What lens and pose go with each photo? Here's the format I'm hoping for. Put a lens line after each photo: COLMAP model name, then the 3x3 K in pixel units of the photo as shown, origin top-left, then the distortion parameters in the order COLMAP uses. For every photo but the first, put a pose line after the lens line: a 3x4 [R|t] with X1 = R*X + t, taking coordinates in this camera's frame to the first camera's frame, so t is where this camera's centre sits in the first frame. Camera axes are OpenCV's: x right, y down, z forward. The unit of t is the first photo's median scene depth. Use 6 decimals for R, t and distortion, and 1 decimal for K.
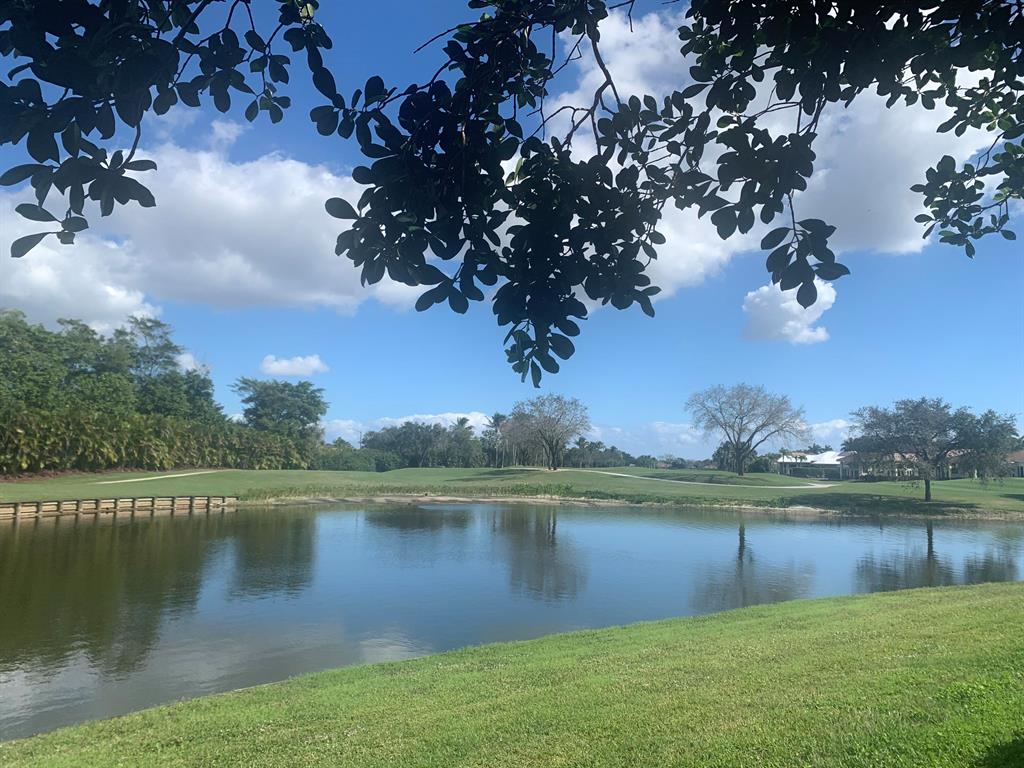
lens RADIAL K [[784.3, 0, 506.5], [0, 784.3, 379.8], [0, 0, 1]] dist [0.005869, 0.006956]
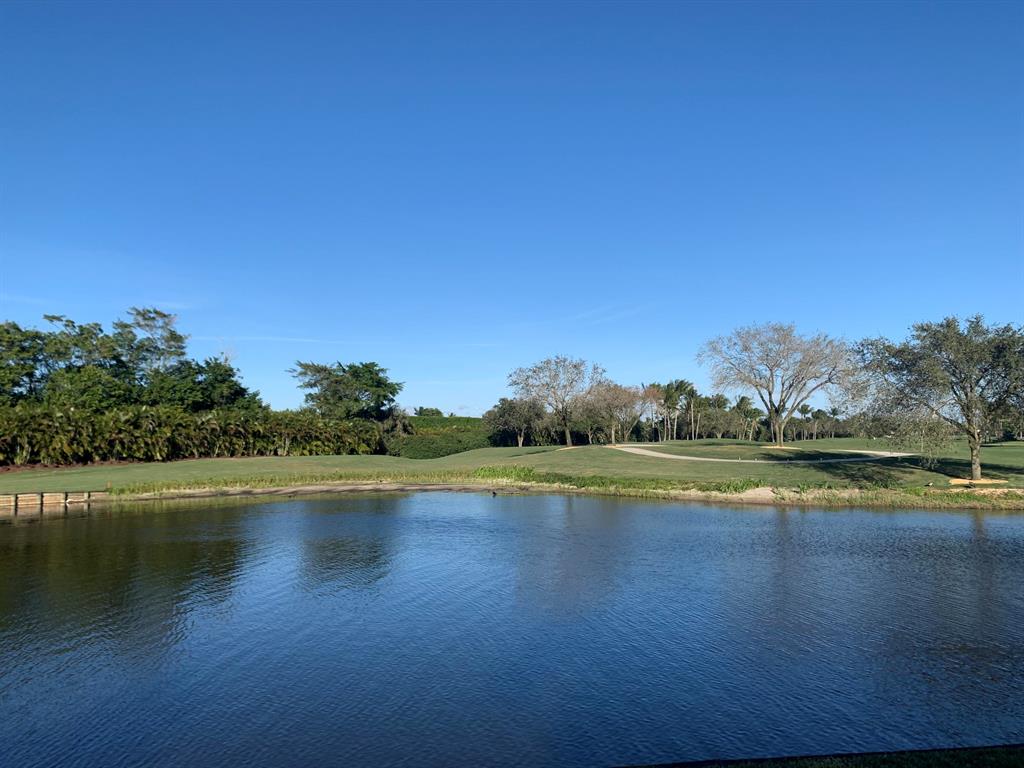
lens RADIAL K [[784.3, 0, 506.5], [0, 784.3, 379.8], [0, 0, 1]] dist [0.005869, 0.006956]
pose [[0.940904, -0.062531, -0.332851, 0.271339], [0.072134, 0.997258, 0.016559, 0.024808], [0.330903, -0.039590, 0.942834, 0.188718]]
